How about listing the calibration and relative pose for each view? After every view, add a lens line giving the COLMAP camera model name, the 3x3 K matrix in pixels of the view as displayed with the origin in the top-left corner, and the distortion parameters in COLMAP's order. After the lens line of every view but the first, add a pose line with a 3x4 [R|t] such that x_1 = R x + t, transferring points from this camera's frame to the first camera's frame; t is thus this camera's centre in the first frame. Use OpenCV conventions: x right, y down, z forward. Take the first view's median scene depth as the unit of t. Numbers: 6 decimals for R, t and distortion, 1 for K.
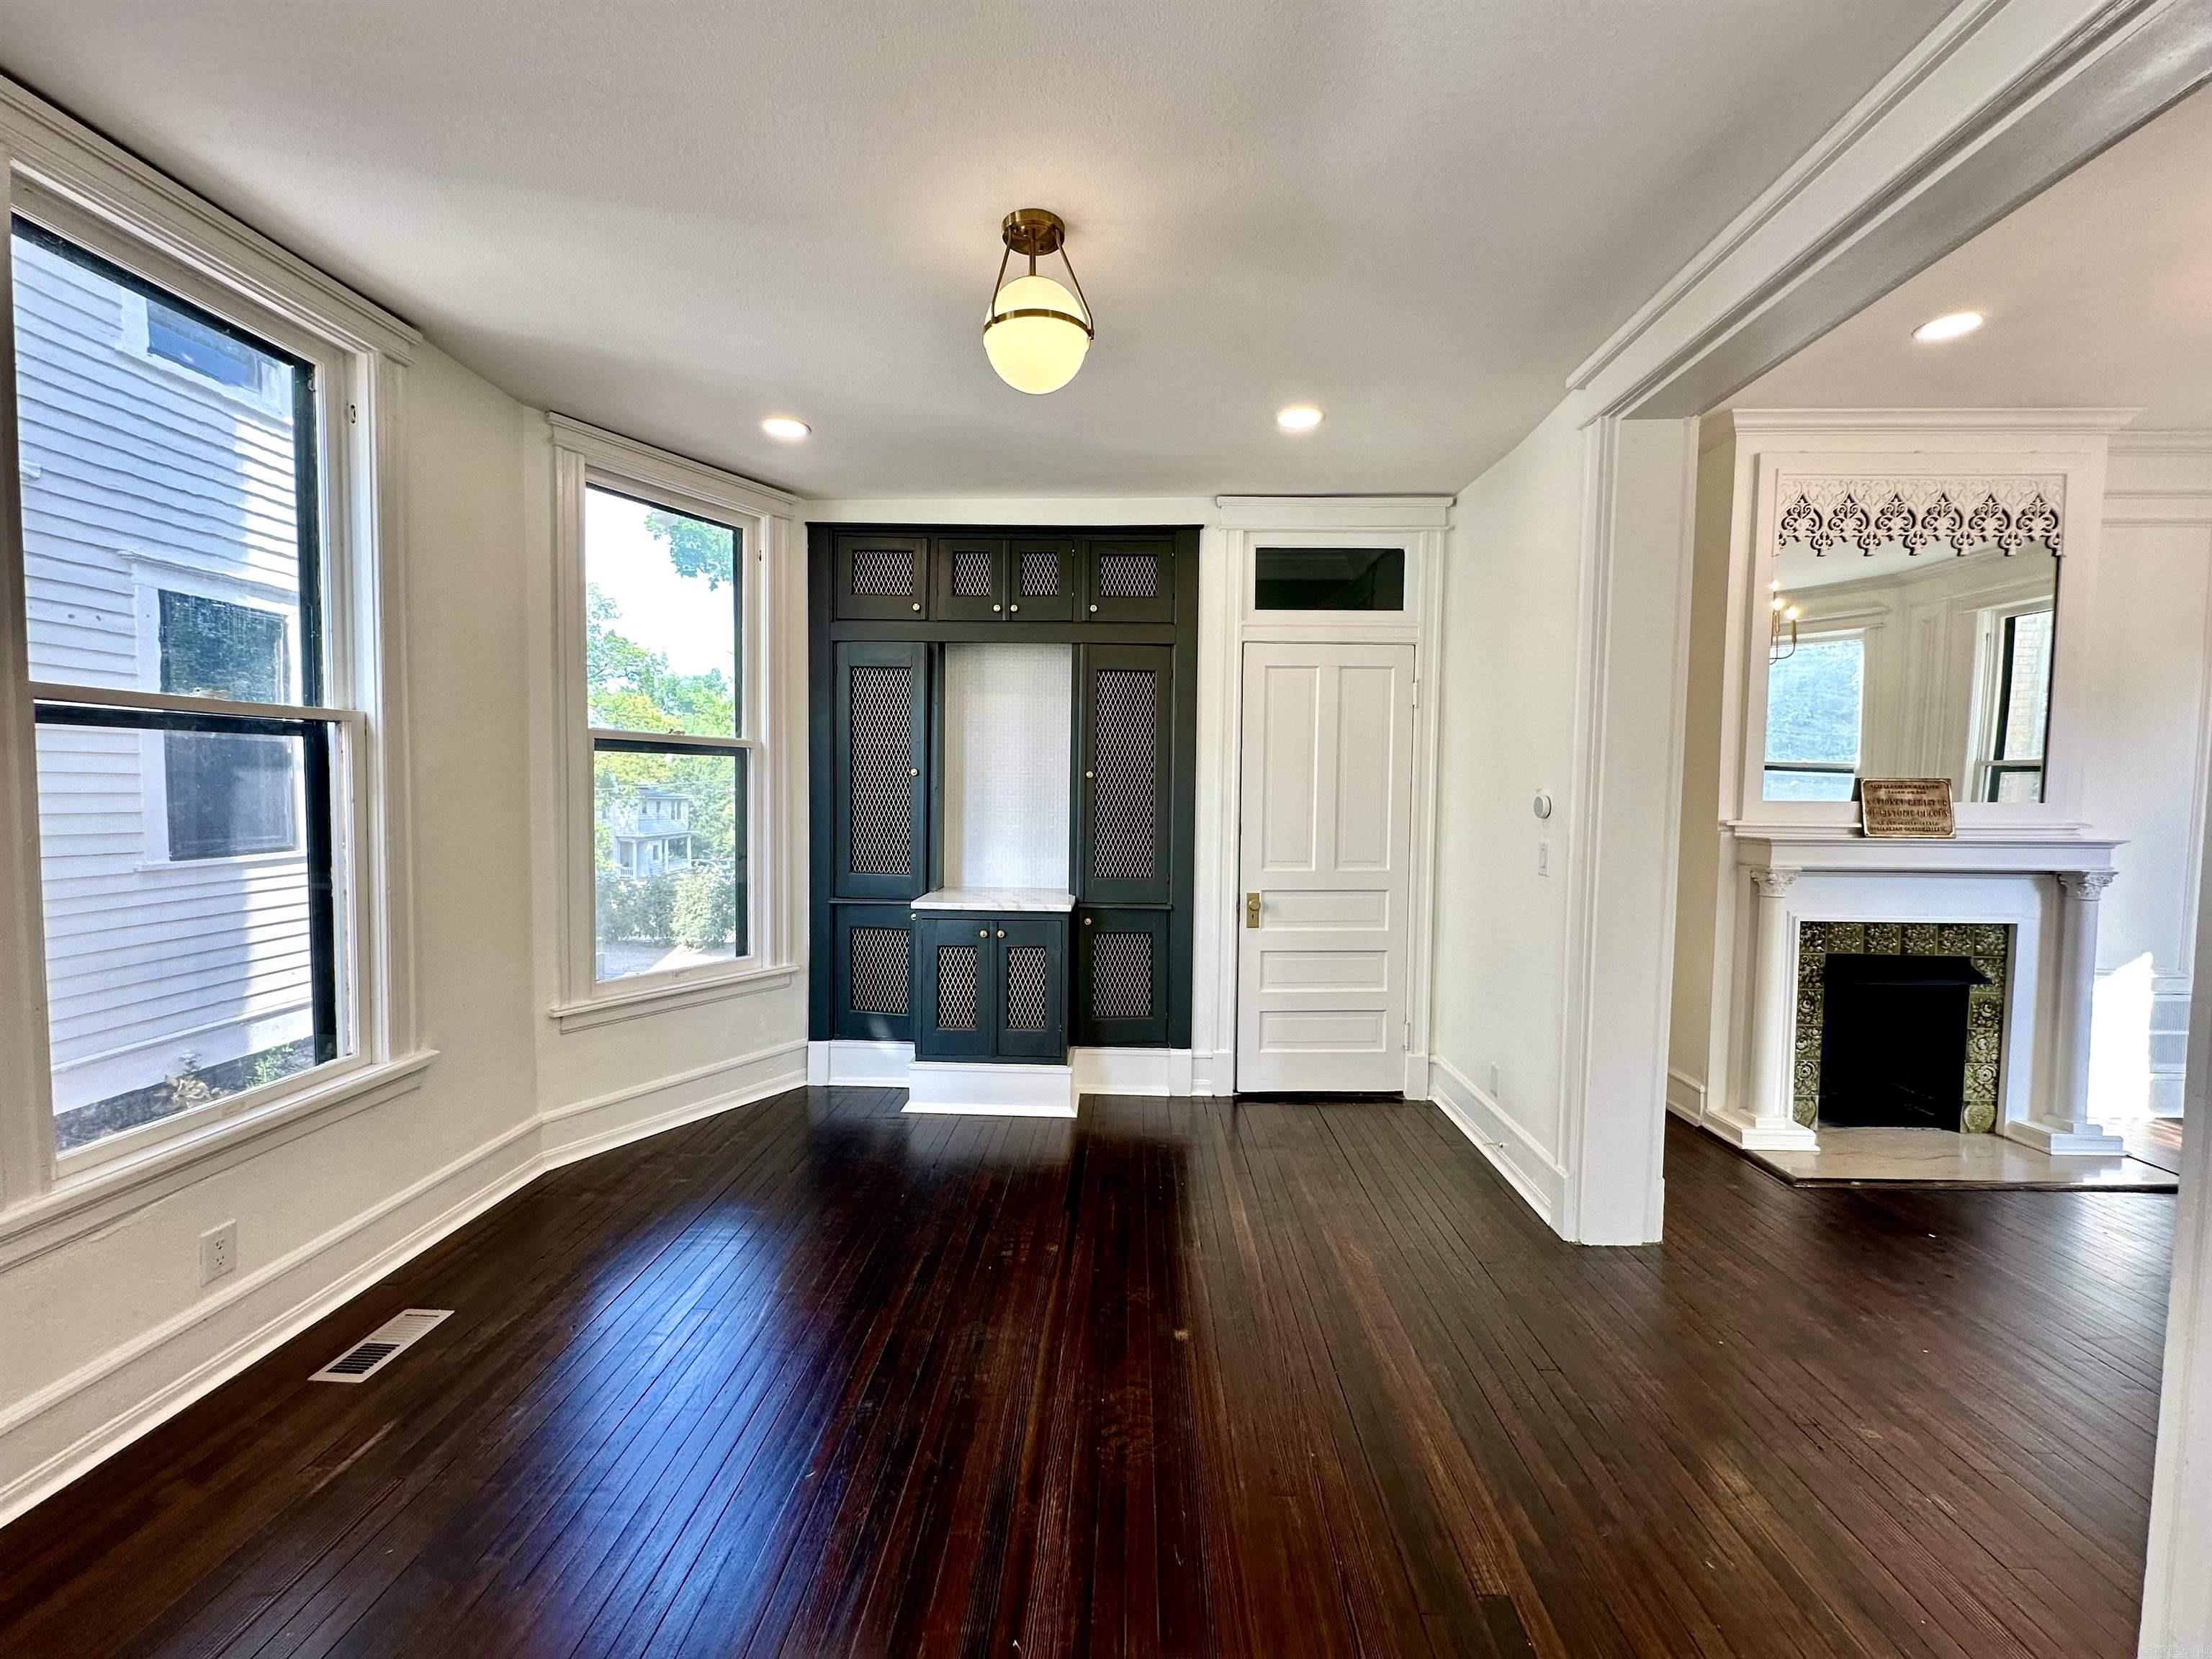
lens RADIAL K [[886.9, 0, 1106.1], [0, 886.9, 827.6], [0, 0, 1]] dist [-0.004370, 0.000939]
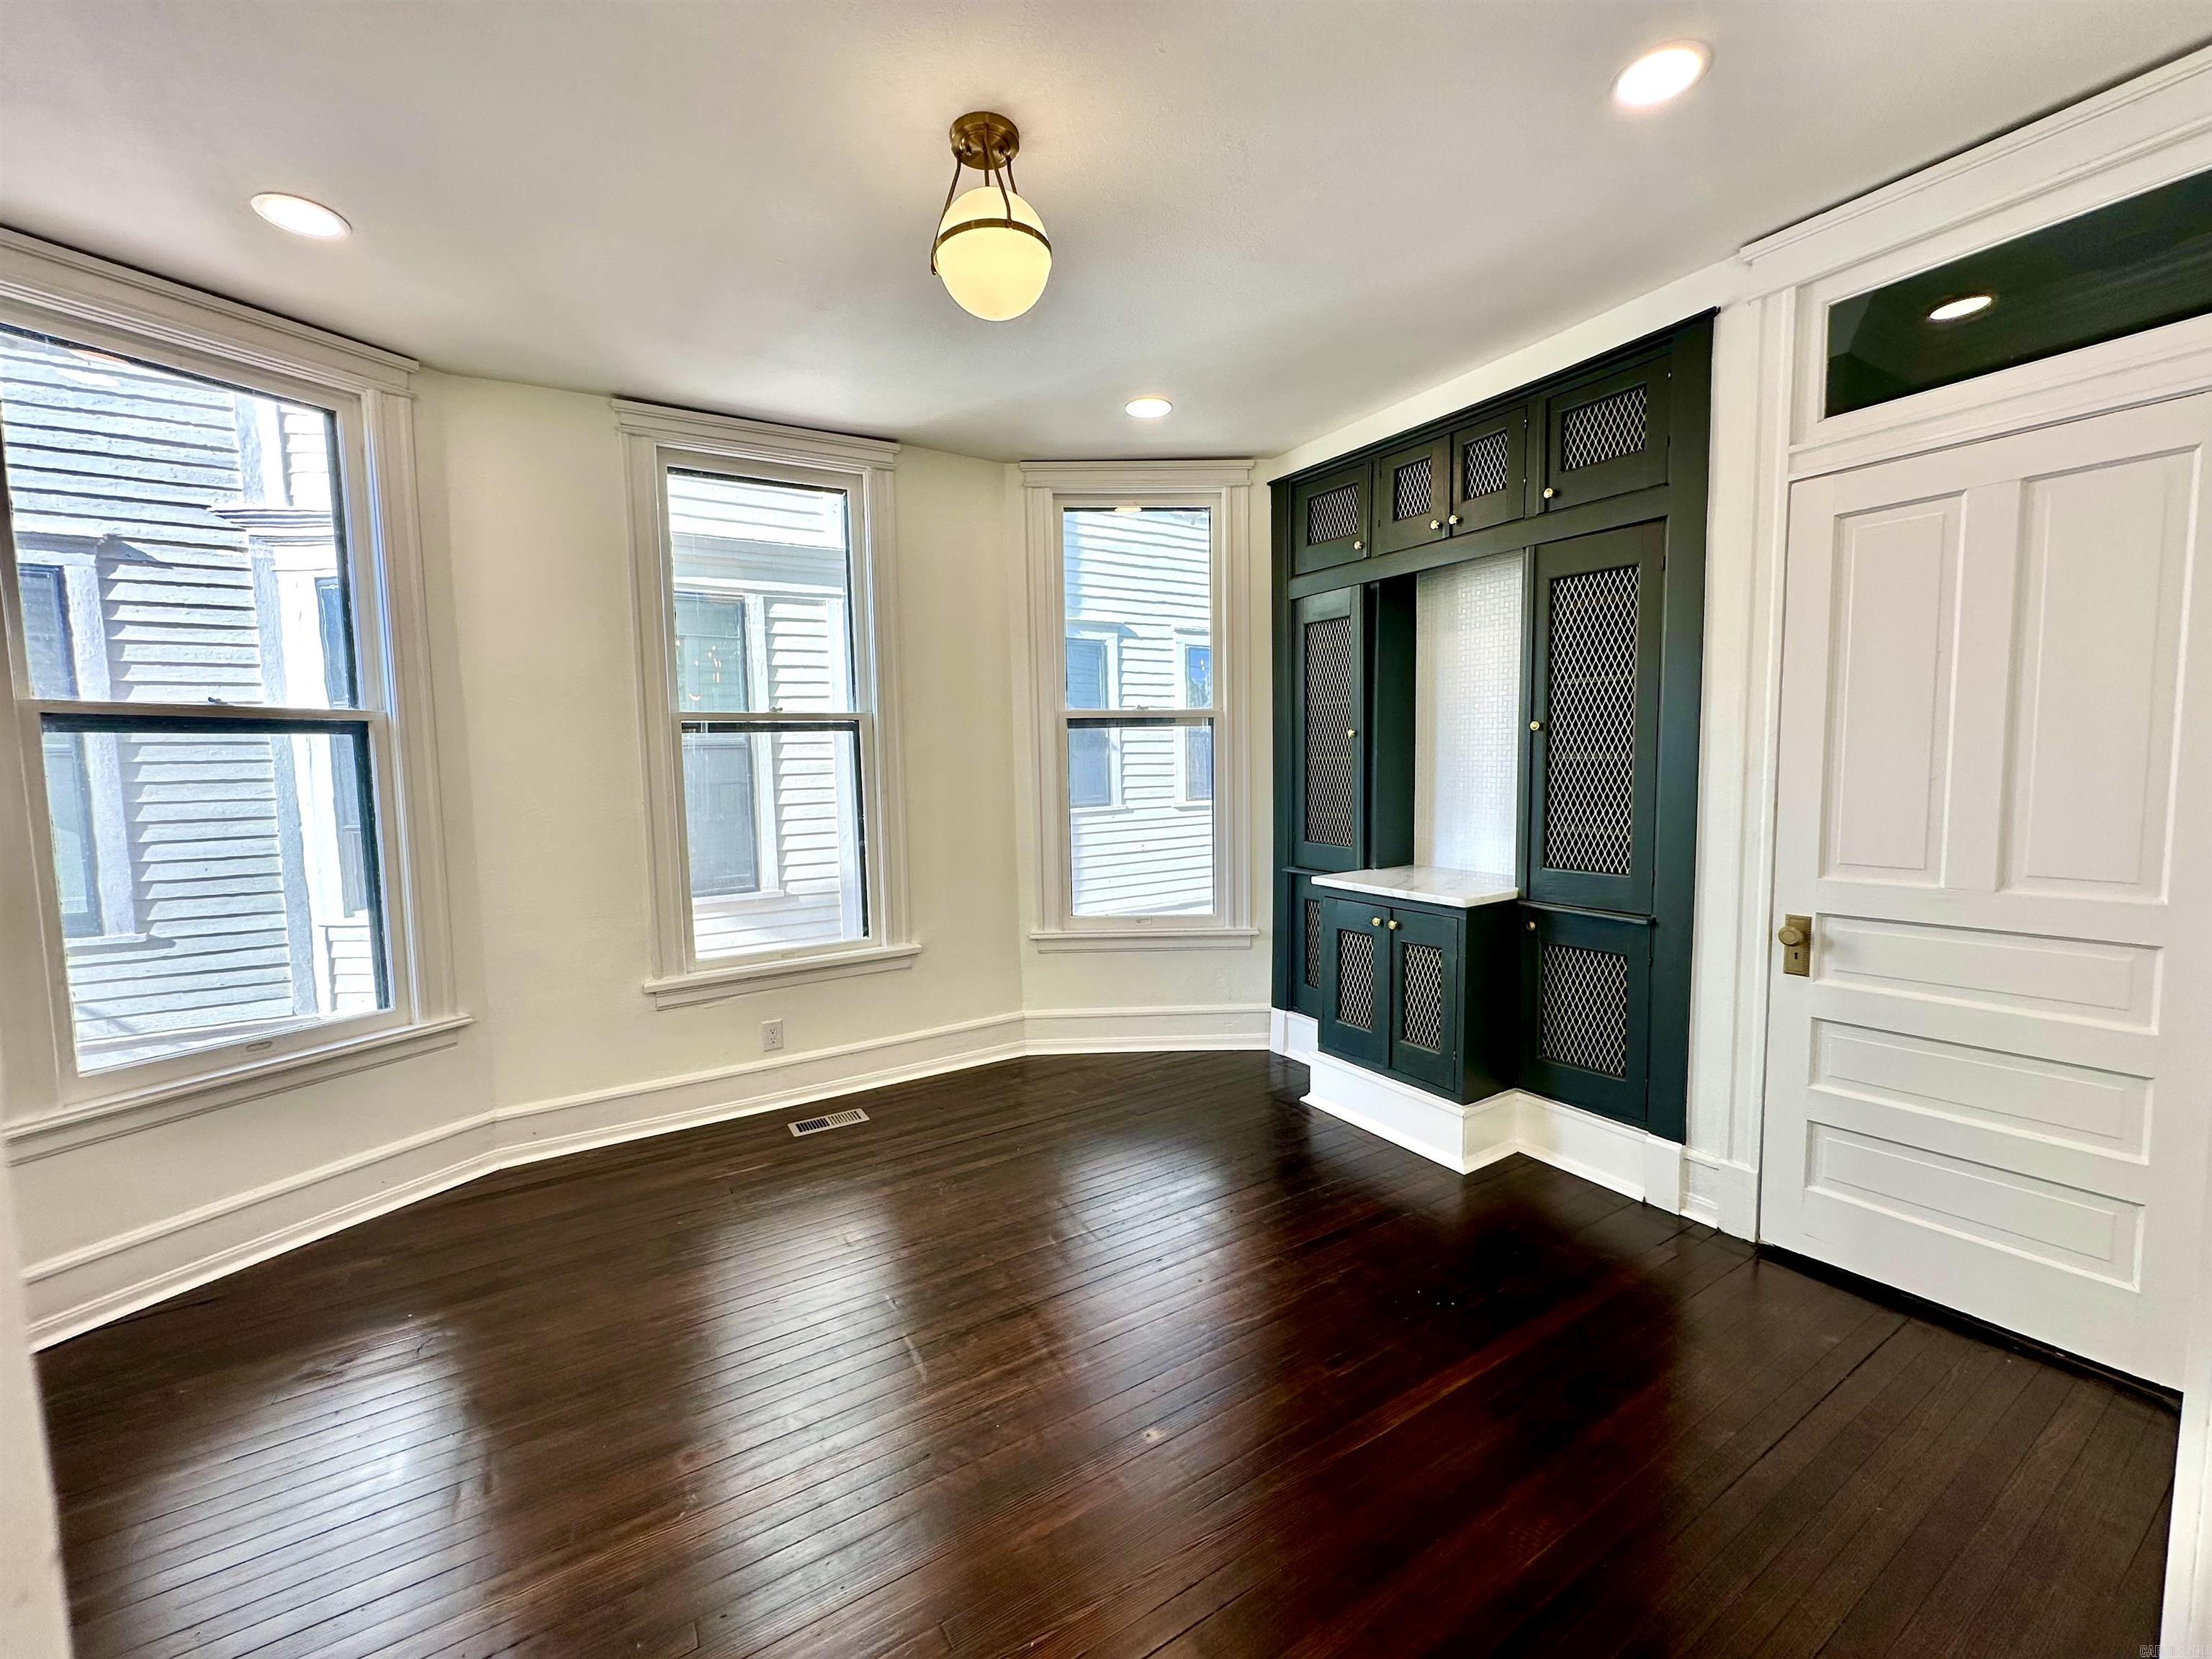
lens RADIAL K [[886.9, 0, 1105.0], [0, 886.9, 825.9], [0, 0, 1]] dist [-0.004370, 0.000939]
pose [[0.553005, 0.043299, -0.832052, 0.414602], [-0.011619, 0.998952, 0.044262, -0.006064], [0.833097, -0.014809, 0.552929, 0.314306]]
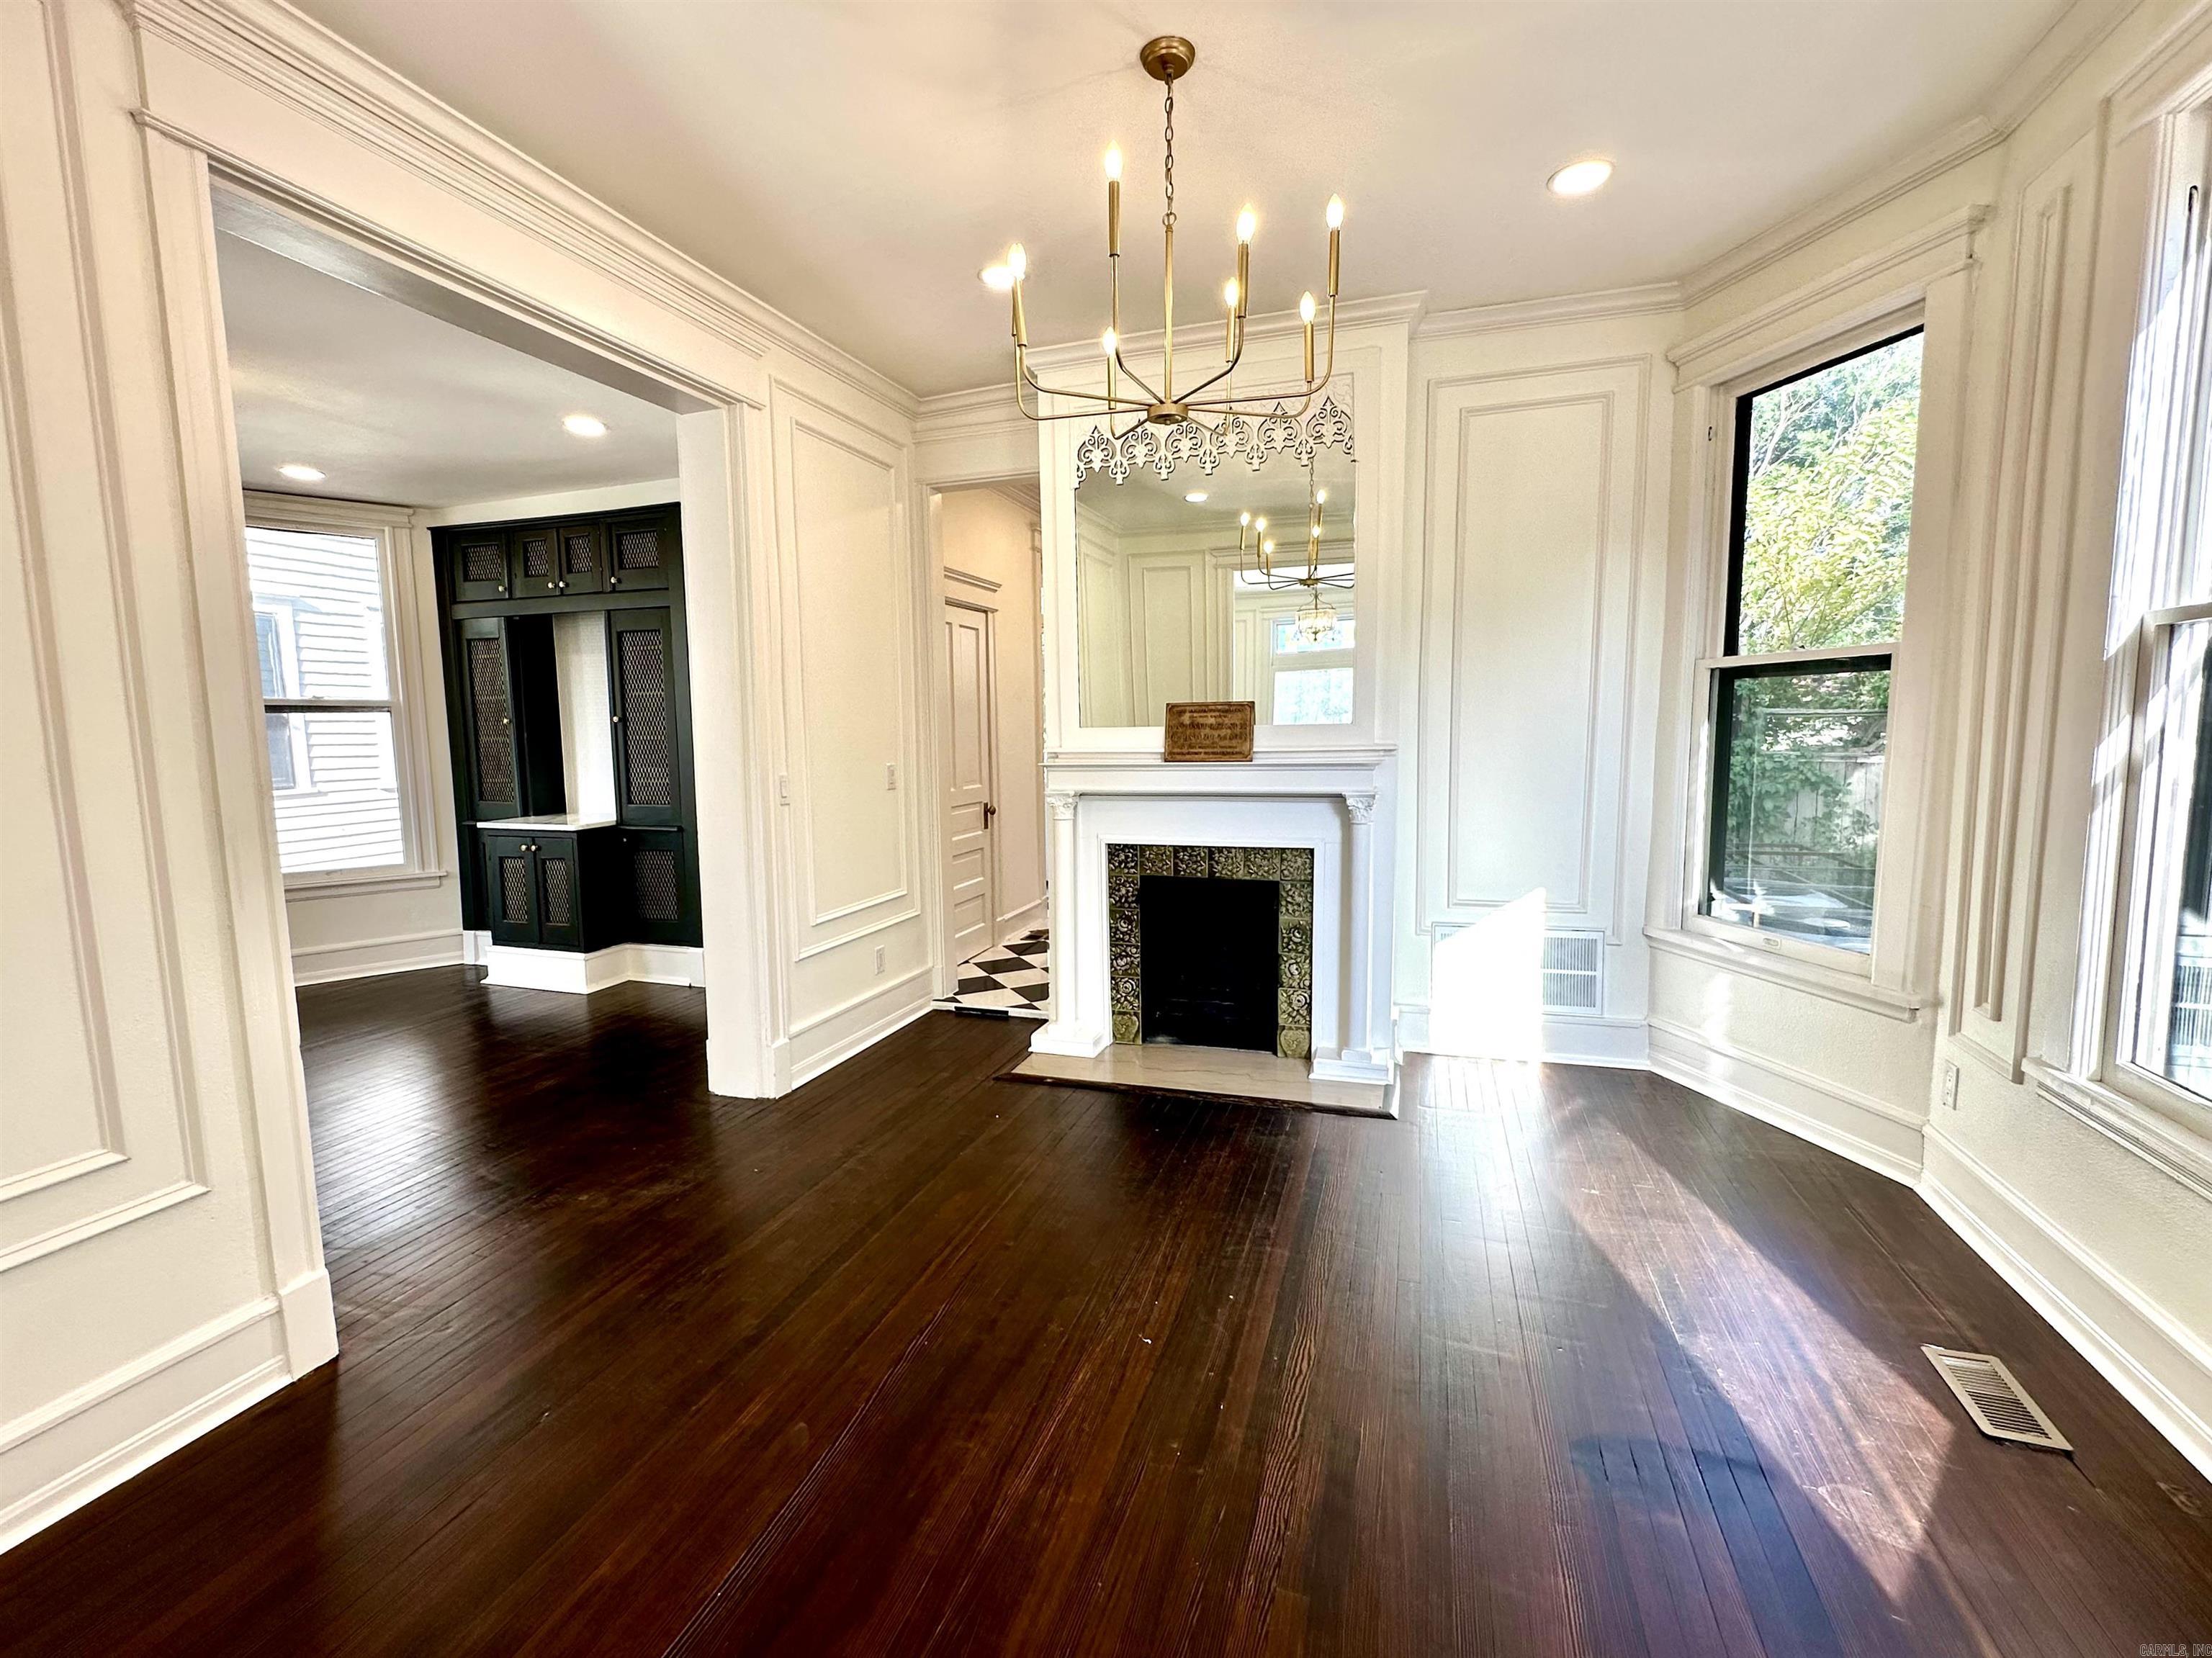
lens RADIAL K [[970.1, 0, 1084.6], [0, 970.1, 821.4], [0, 0, 1]] dist [-0.000735, -0.000376]
pose [[0.955721, 0.003662, -0.294252, 1.032788], [0.013629, 0.998299, 0.056691, 0.013818], [0.293959, -0.058191, 0.954045, -0.091056]]
